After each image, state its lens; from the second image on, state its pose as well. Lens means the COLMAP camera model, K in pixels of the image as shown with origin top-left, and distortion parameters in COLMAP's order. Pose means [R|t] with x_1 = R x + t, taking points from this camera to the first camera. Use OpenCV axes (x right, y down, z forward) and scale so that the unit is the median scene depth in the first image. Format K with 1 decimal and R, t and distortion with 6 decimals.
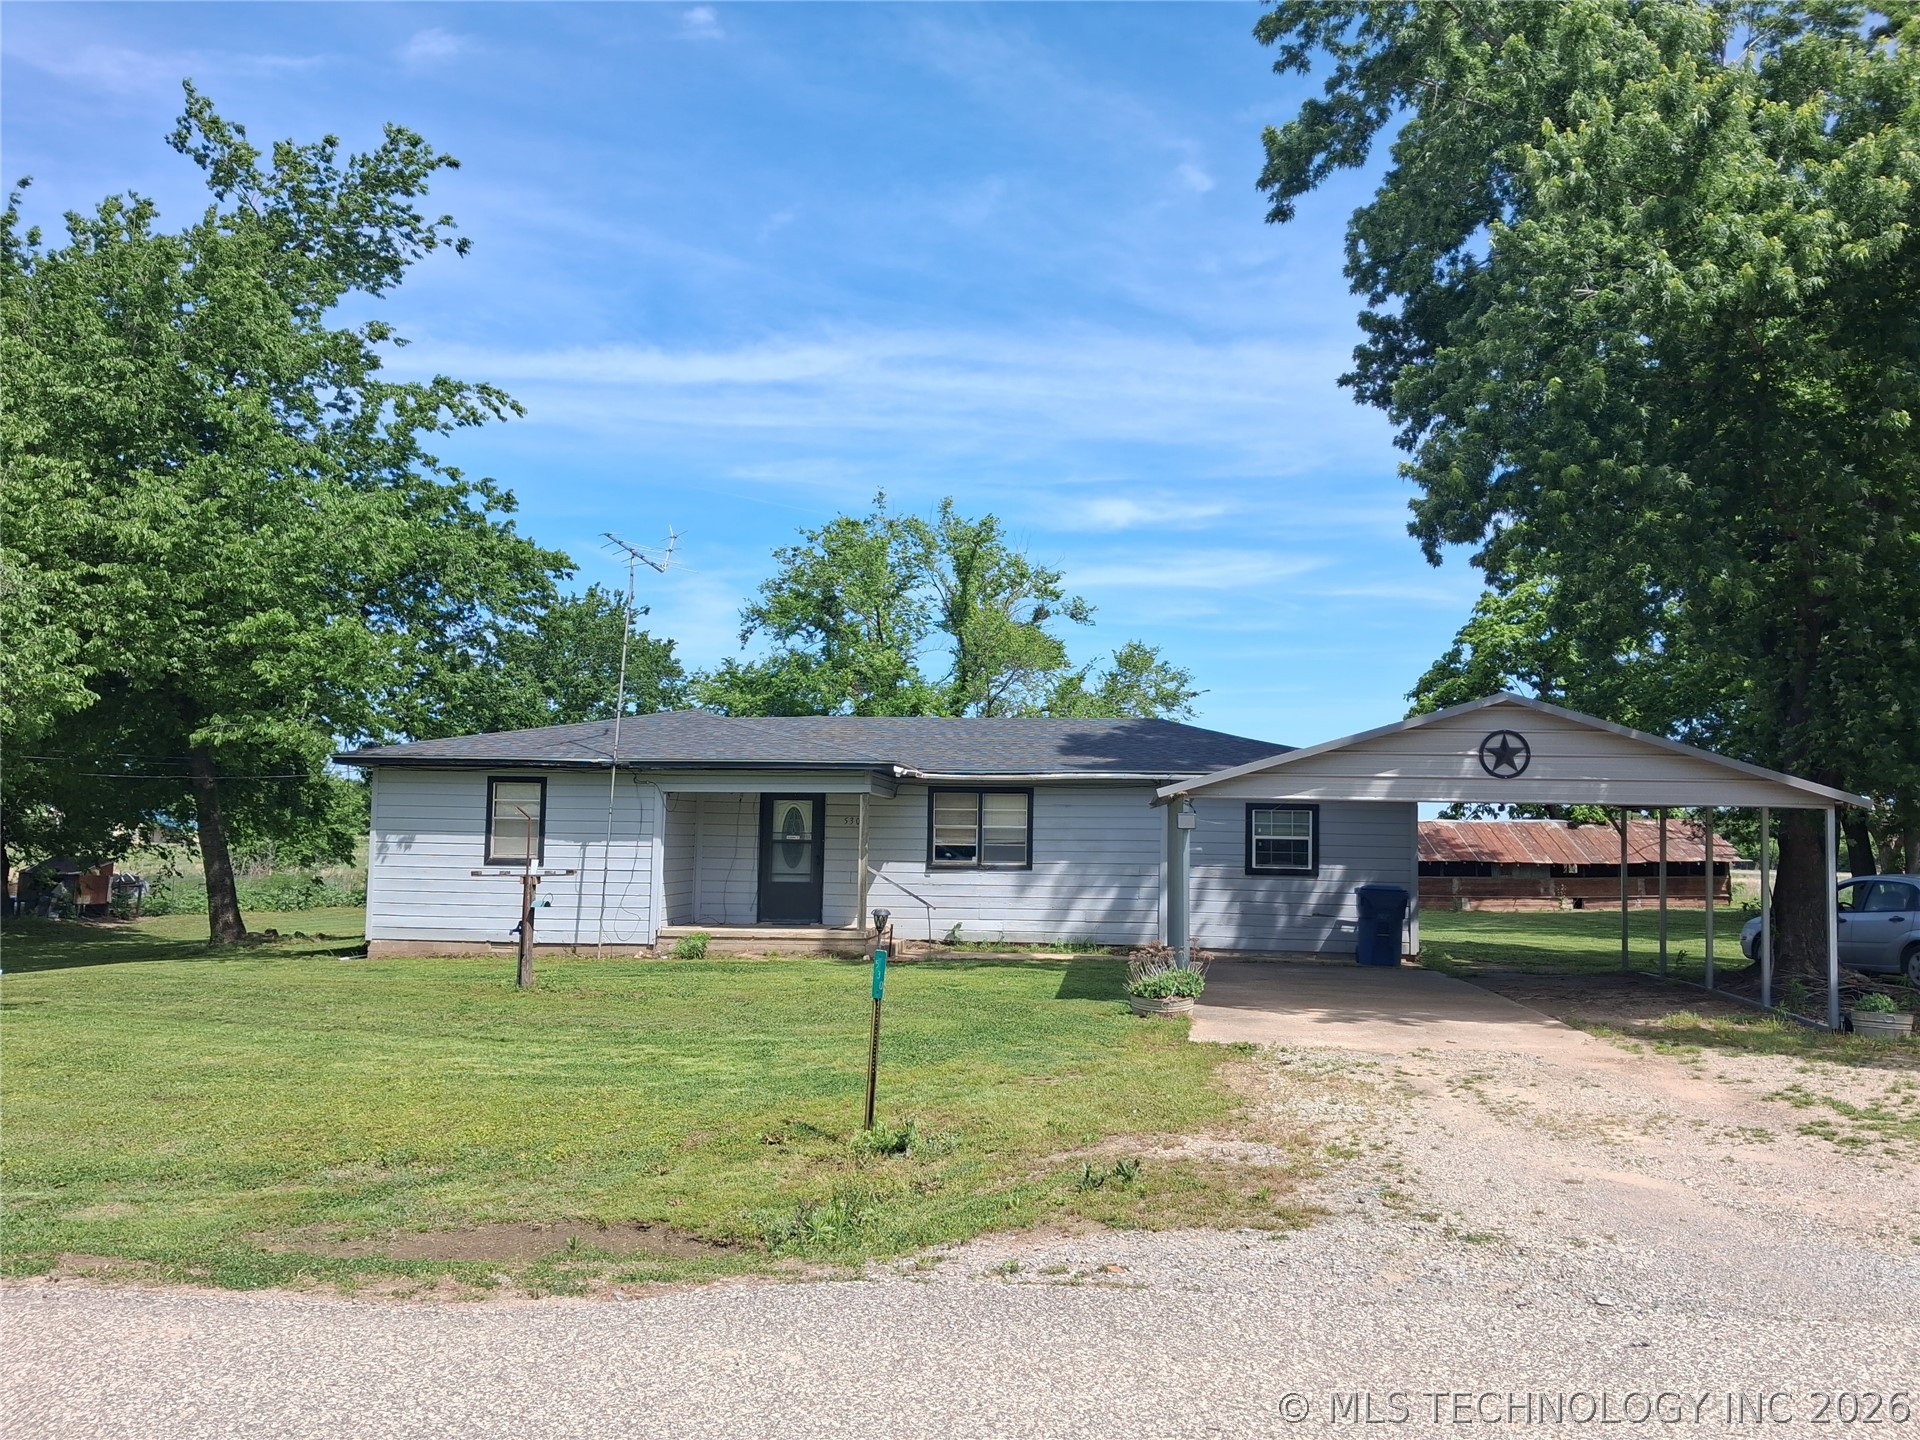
lens RADIAL K [[1506.6, 0, 960.0], [0, 1506.6, 720.0], [0, 0, 1]] dist [-0.004673, -0.004855]
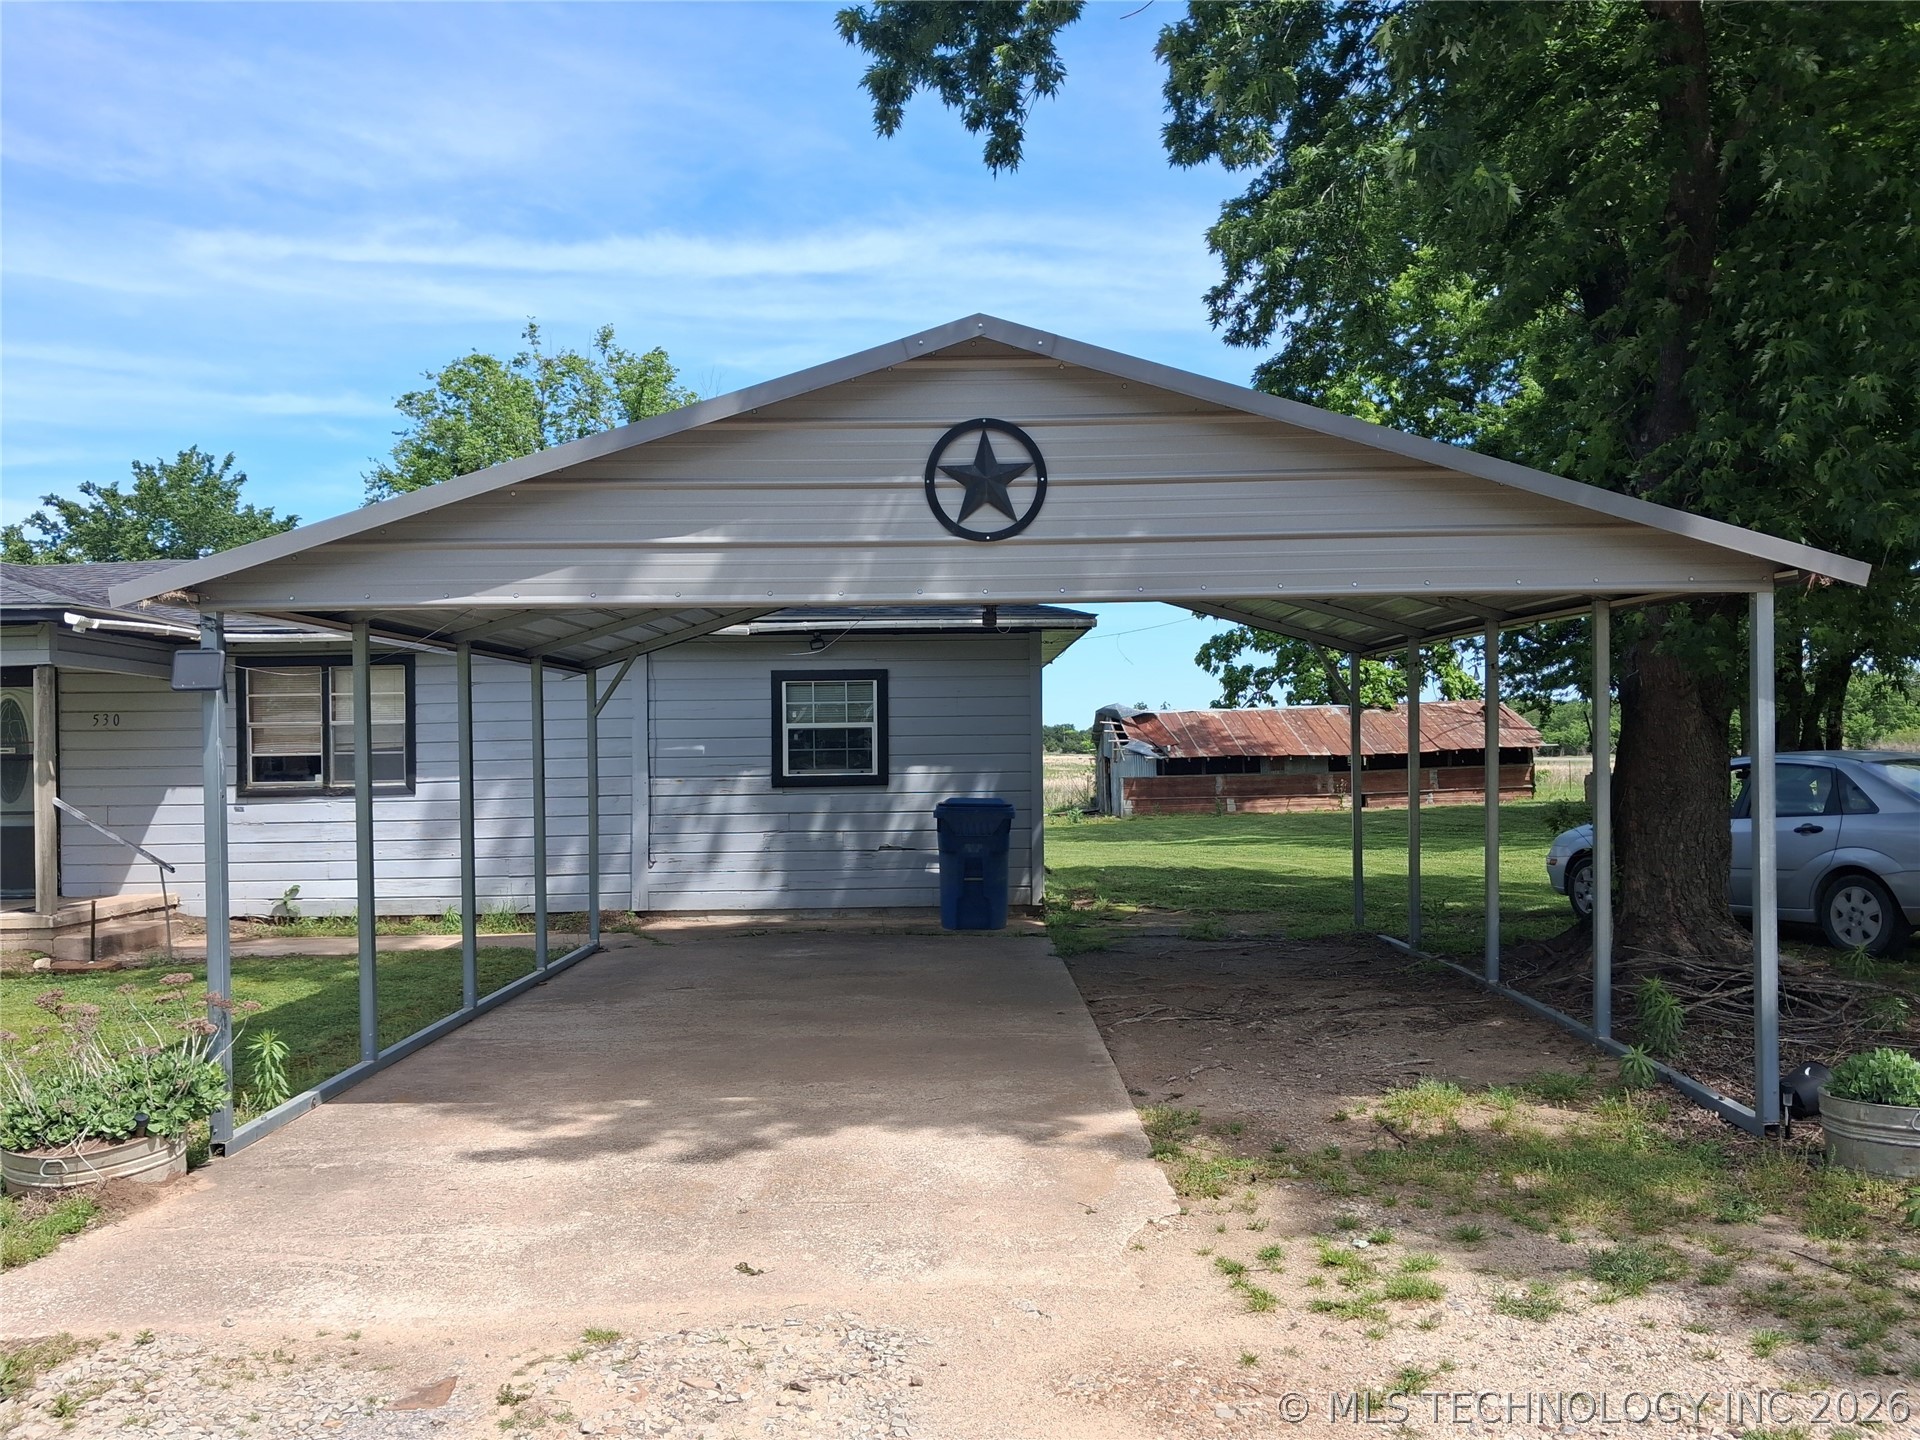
lens RADIAL K [[1521.9, 0, 960.0], [0, 1521.9, 720.0], [0, 0, 1]] dist [0.165142, -0.310401]
pose [[0.992713, -0.030213, 0.116658, 0.188324], [0.023121, 0.997829, 0.061672, 0.037680], [-0.118268, -0.058526, 0.991256, 0.365878]]
